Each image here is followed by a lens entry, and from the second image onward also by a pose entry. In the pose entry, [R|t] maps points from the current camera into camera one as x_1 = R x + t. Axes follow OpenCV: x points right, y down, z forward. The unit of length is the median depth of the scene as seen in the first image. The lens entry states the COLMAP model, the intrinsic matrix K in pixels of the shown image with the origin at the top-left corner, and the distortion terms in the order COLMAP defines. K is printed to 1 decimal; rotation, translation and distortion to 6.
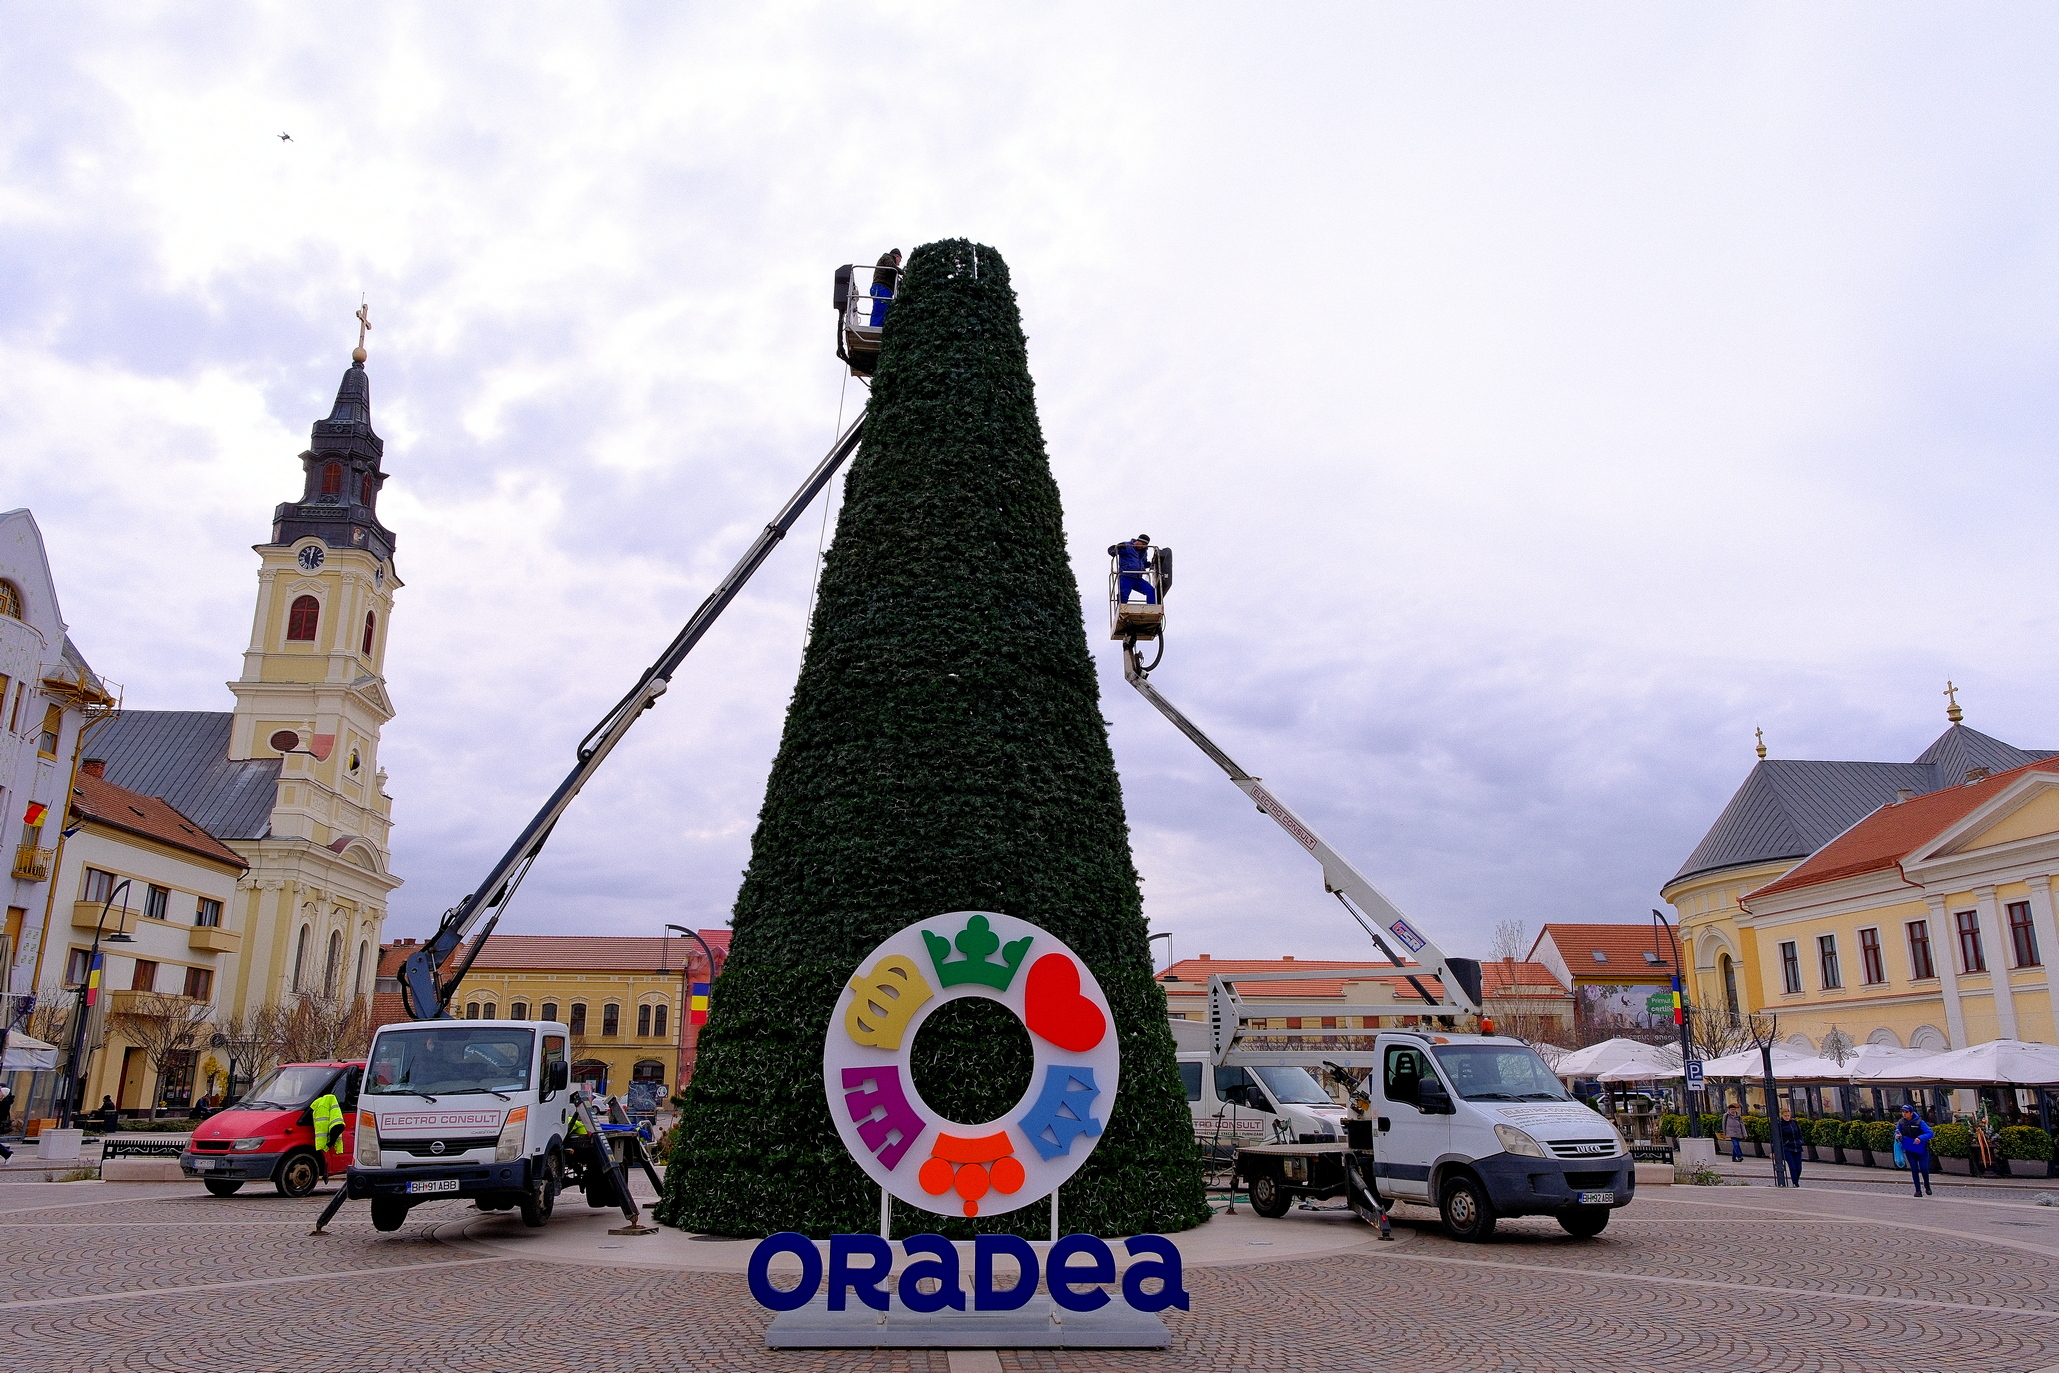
lens RADIAL K [[1481.2, 0, 1037.1], [0, 1481.2, 679.6], [0, 0, 1]] dist [-0.001234, 0.000181]
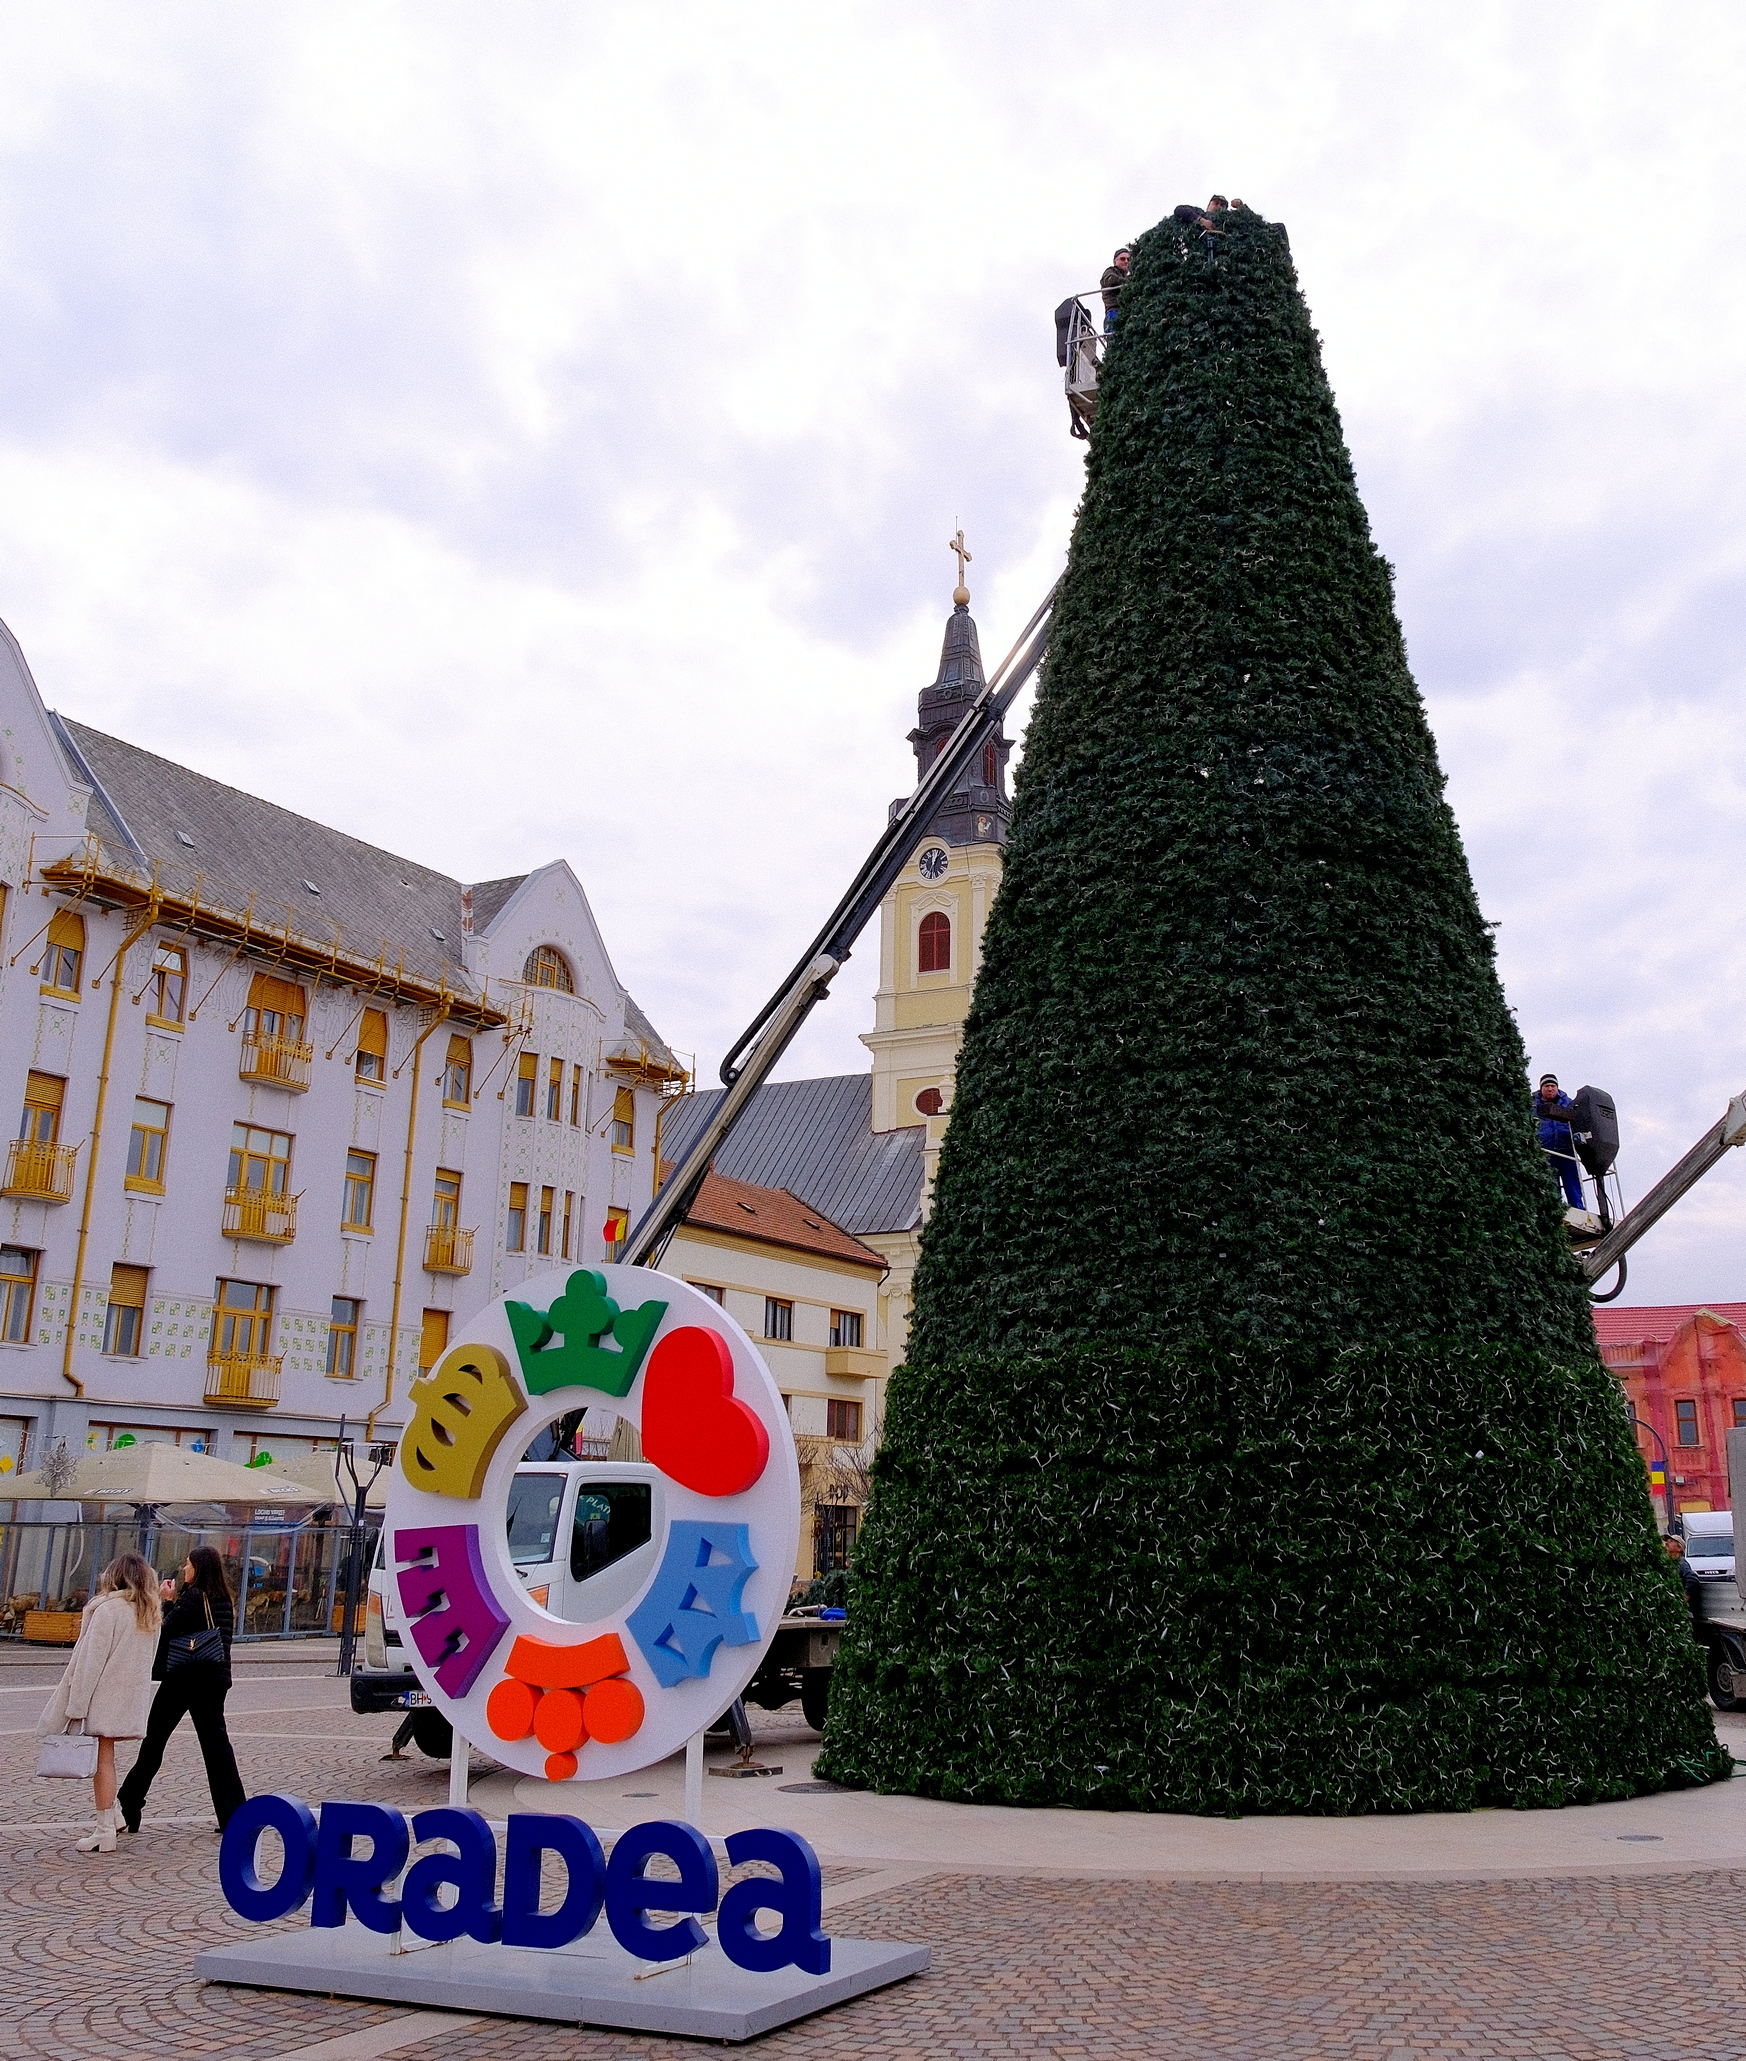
lens RADIAL K [[2115.3, 0, 1028.8], [0, 2115.3, 865.7], [0, 0, 1]] dist [-0.011276, -0.030629]
pose [[0.877497, -0.157138, -0.453107, 0.284493], [0.138075, 0.987571, -0.075092, 0.046482], [0.459275, 0.003330, 0.888288, 0.172863]]
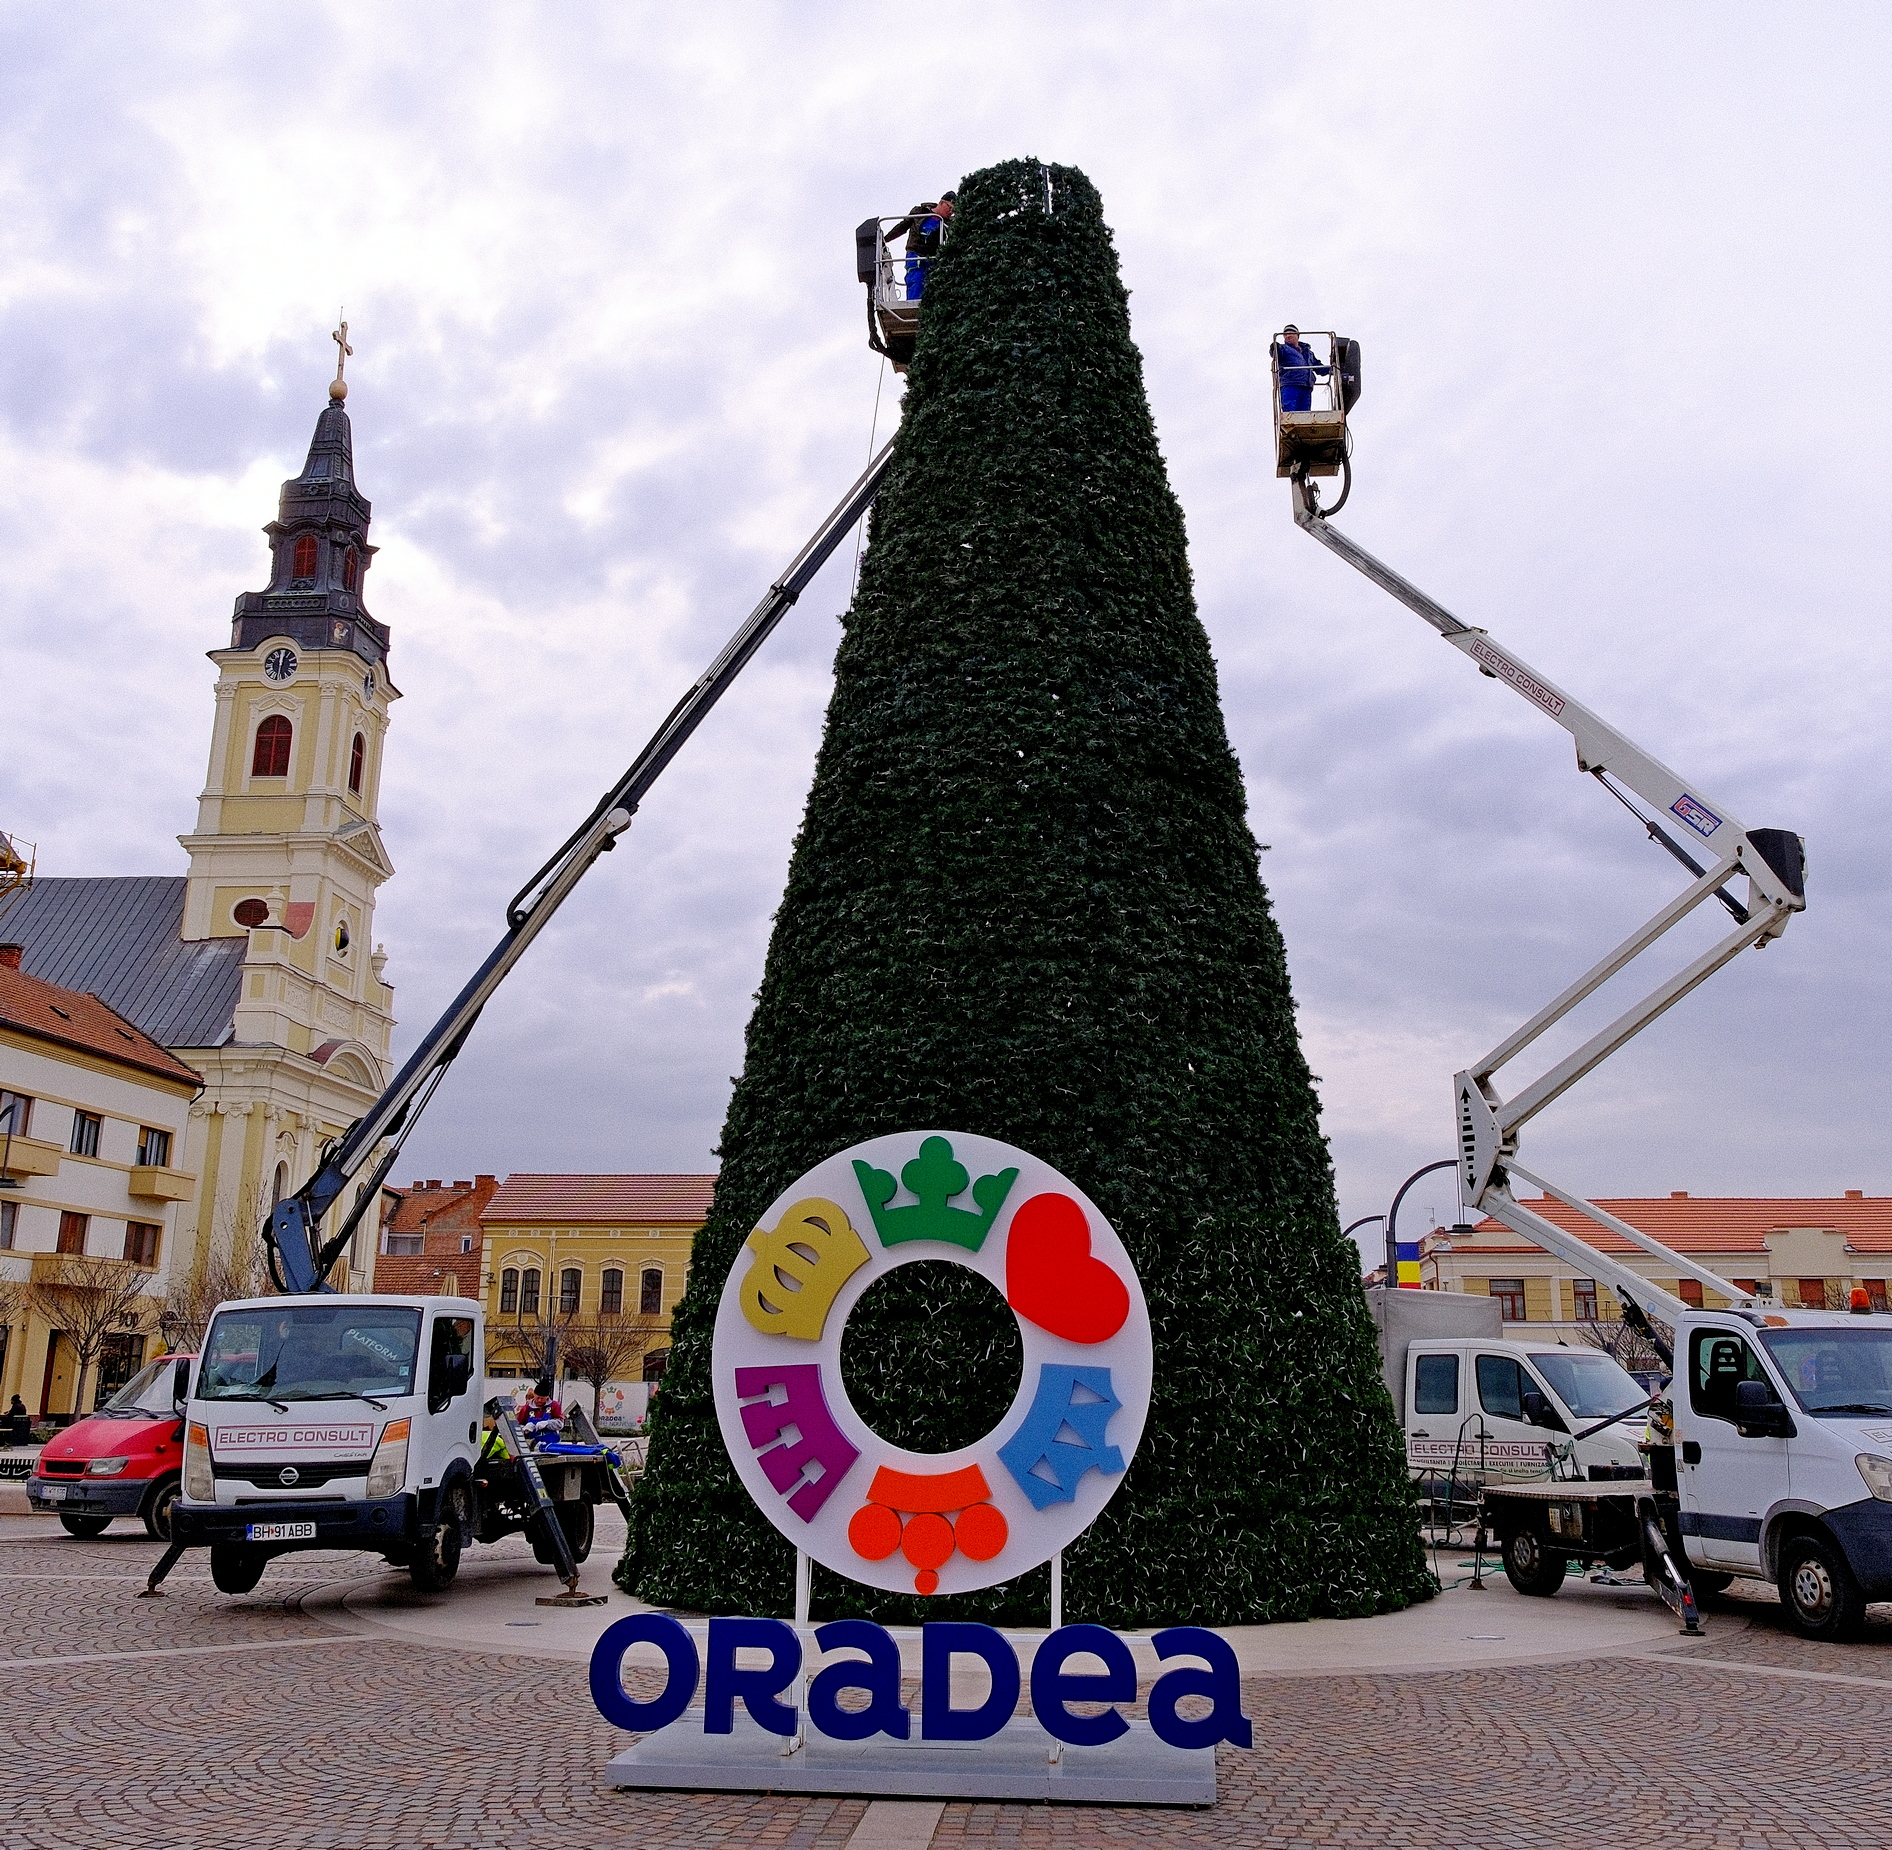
lens RADIAL K [[2117.8, 0, 981.8], [0, 2117.8, 698.9], [0, 0, 1]] dist [-0.015293, -0.011698]
pose [[0.987878, -0.045105, -0.148534, 0.070415], [0.038095, 0.998037, -0.049711, 0.005507], [0.150485, 0.043450, 0.987657, 0.027371]]
